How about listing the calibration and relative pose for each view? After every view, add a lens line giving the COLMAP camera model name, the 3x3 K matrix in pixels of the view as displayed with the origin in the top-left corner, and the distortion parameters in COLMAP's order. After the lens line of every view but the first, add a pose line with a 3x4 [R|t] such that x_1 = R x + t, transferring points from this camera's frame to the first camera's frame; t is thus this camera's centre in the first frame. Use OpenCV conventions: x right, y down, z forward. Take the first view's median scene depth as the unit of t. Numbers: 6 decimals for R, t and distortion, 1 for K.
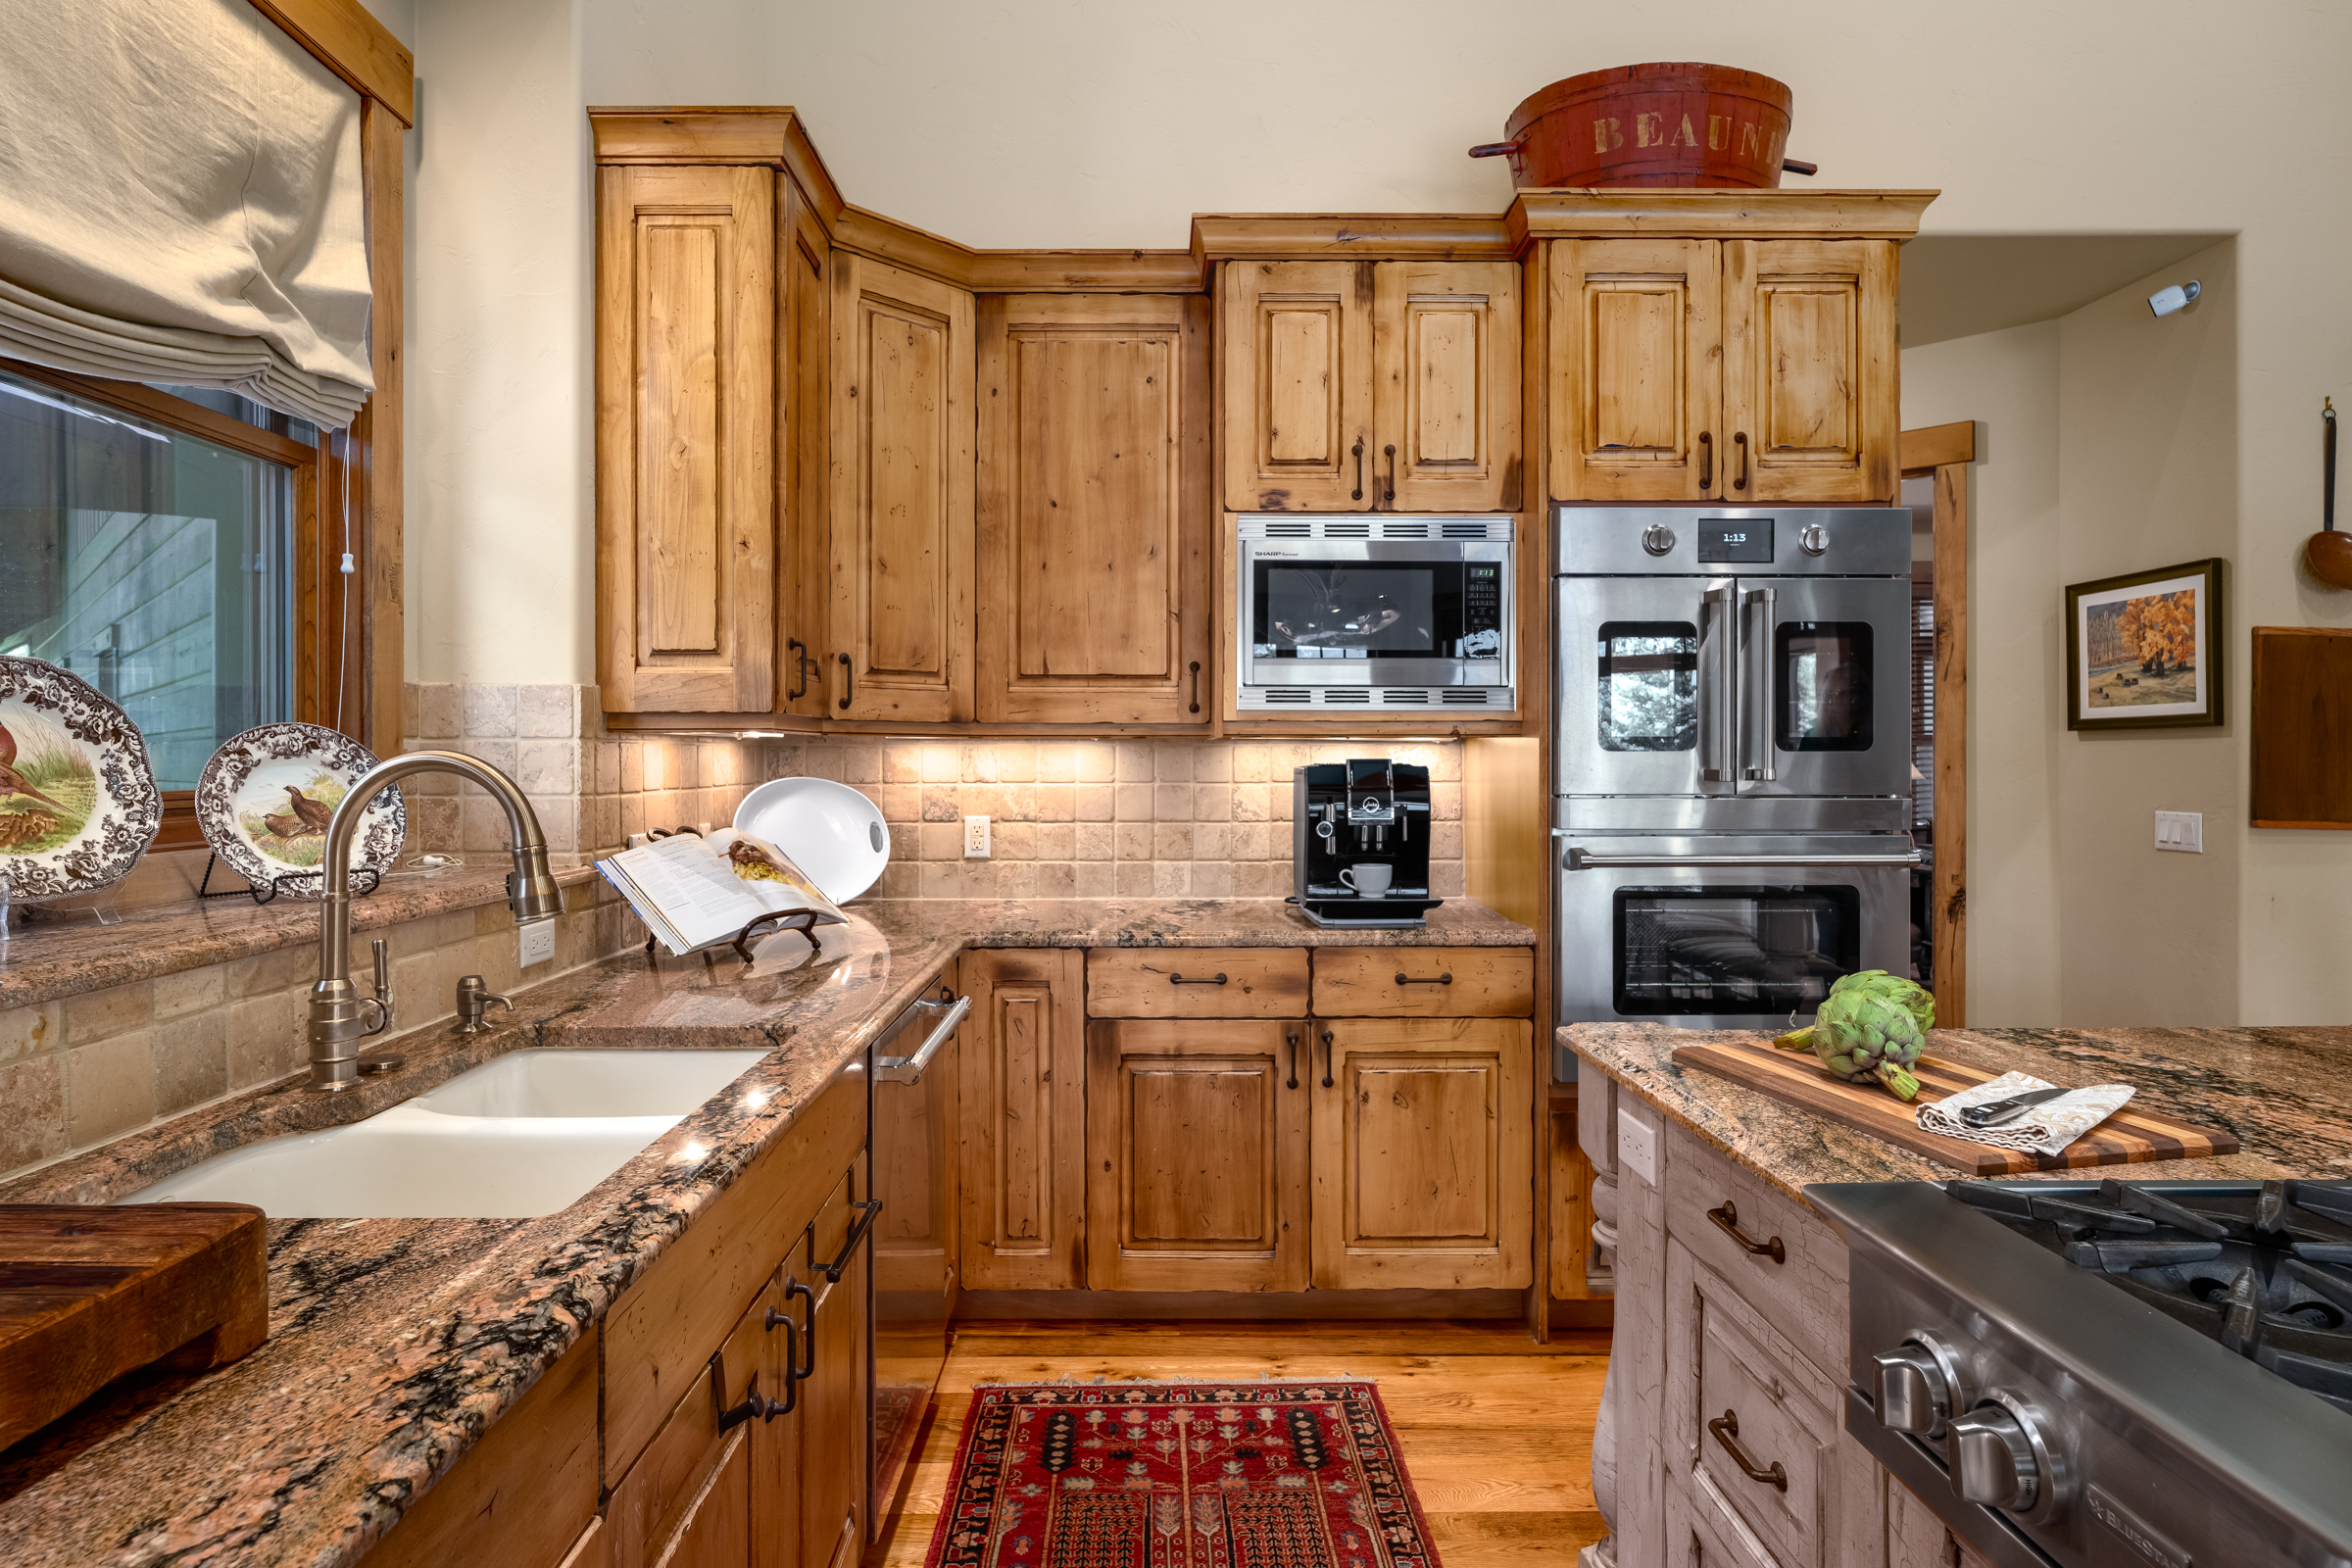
lens RADIAL K [[1251.6, 0, 1210.6], [0, 1251.6, 754.7], [0, 0, 1]] dist [-0.004526, 0.000652]
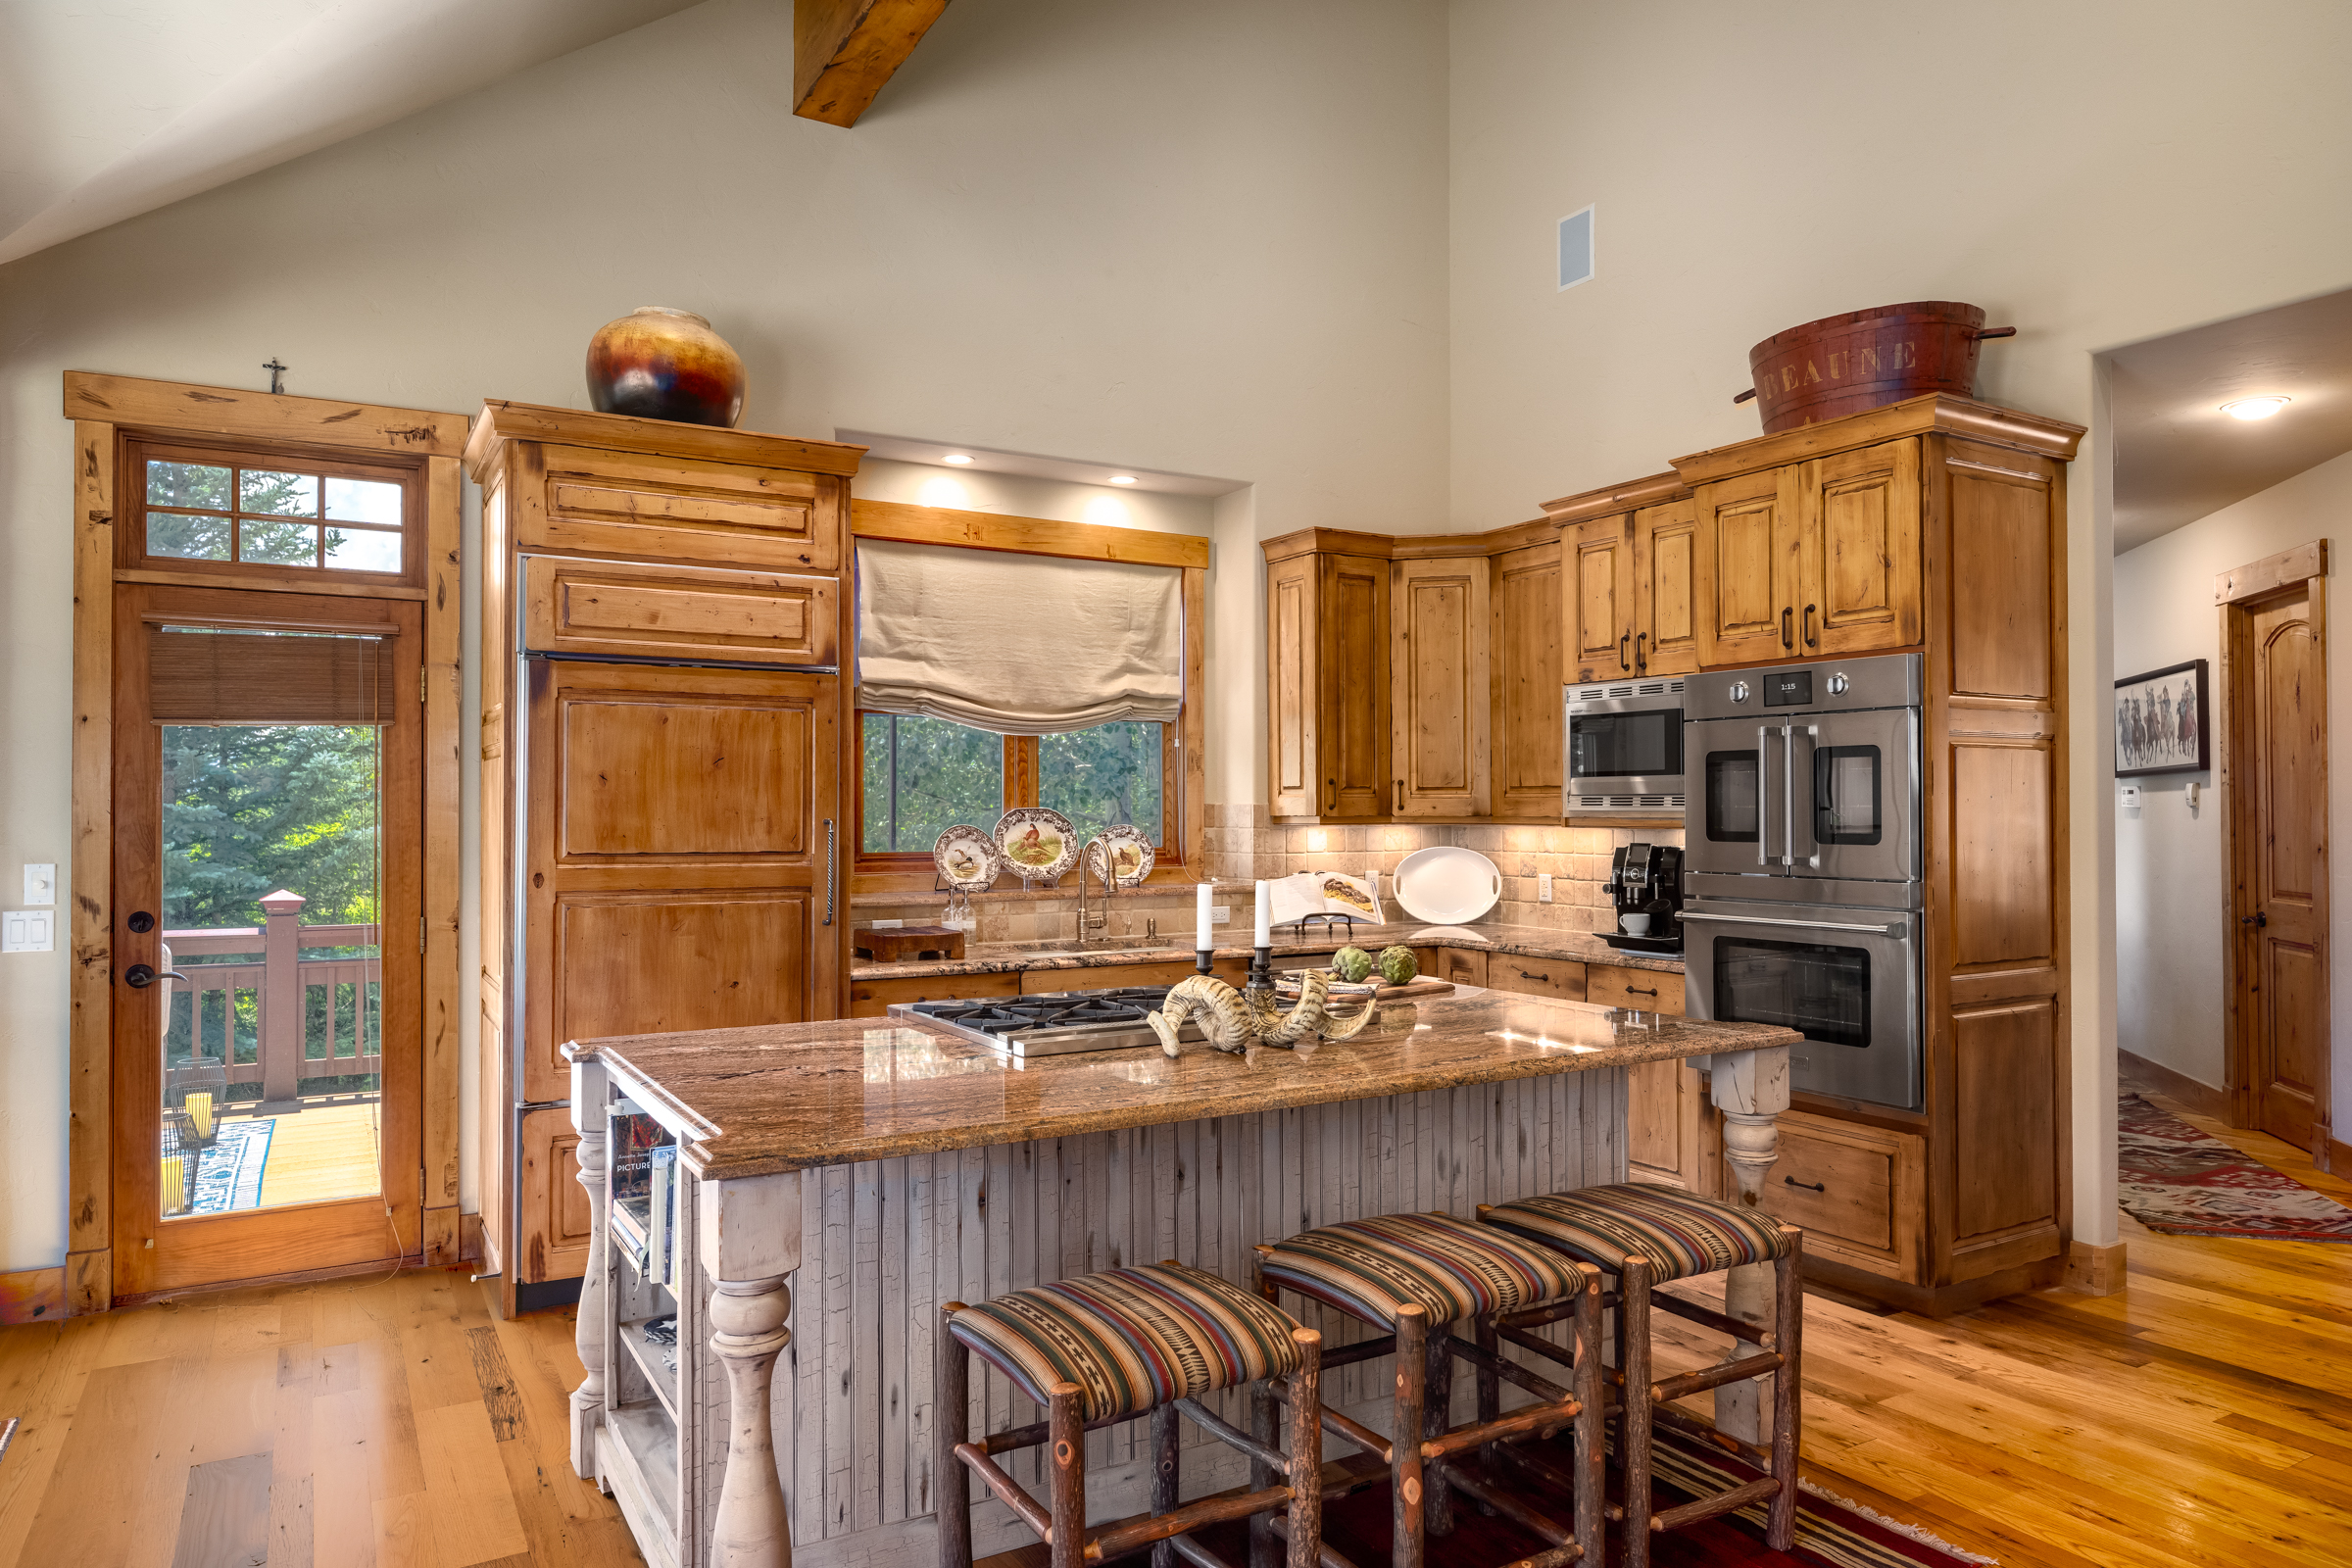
lens RADIAL K [[1498.2, 0, 1183.2], [0, 1498.2, 793.1], [0, 0, 1]] dist [-0.002272, -0.001217]
pose [[0.505324, -0.009467, -0.862878, 1.403253], [0.002185, 0.999951, -0.009691, -0.040352], [0.862927, 0.003011, 0.505320, -0.371824]]
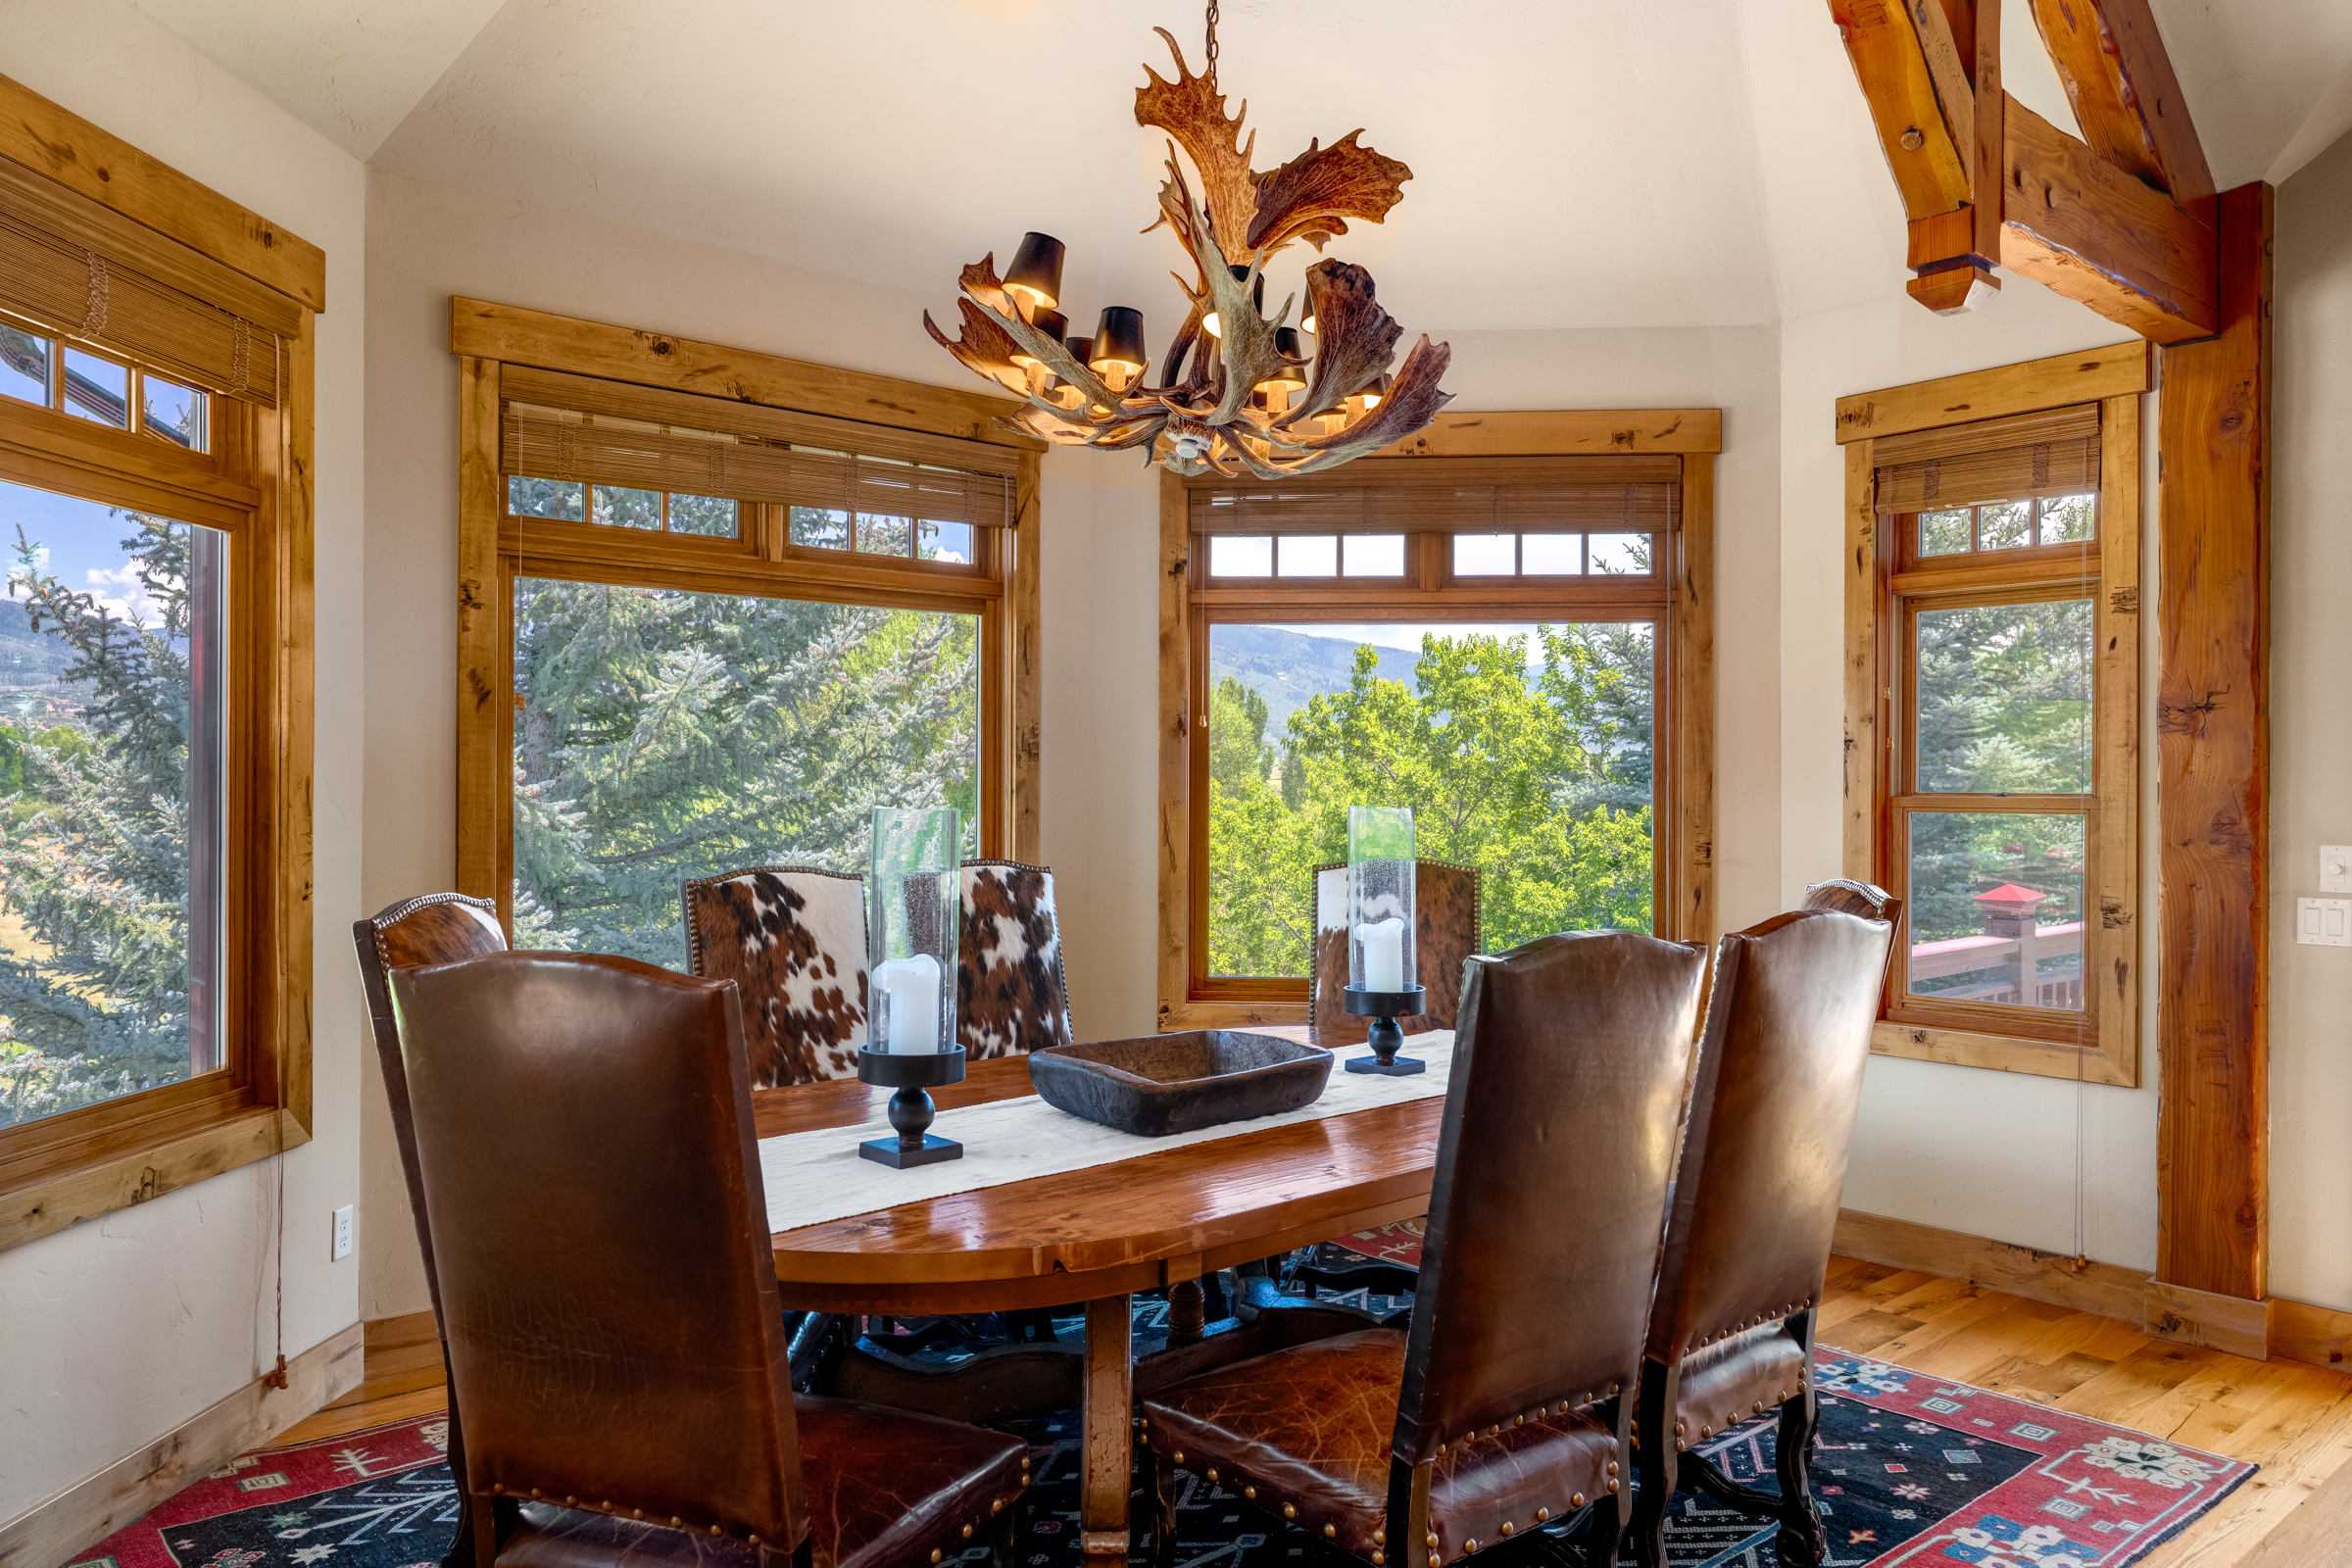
lens RADIAL K [[1630.1, 0, 1168.0], [0, 1630.1, 782.9], [0, 0, 1]] dist [0.001476, -0.000249]
pose [[-0.760954, -0.003335, -0.648797, 1.244511], [-0.003442, 0.999993, -0.001103, -0.036520], [0.648797, 0.001394, -0.760961, -0.194178]]
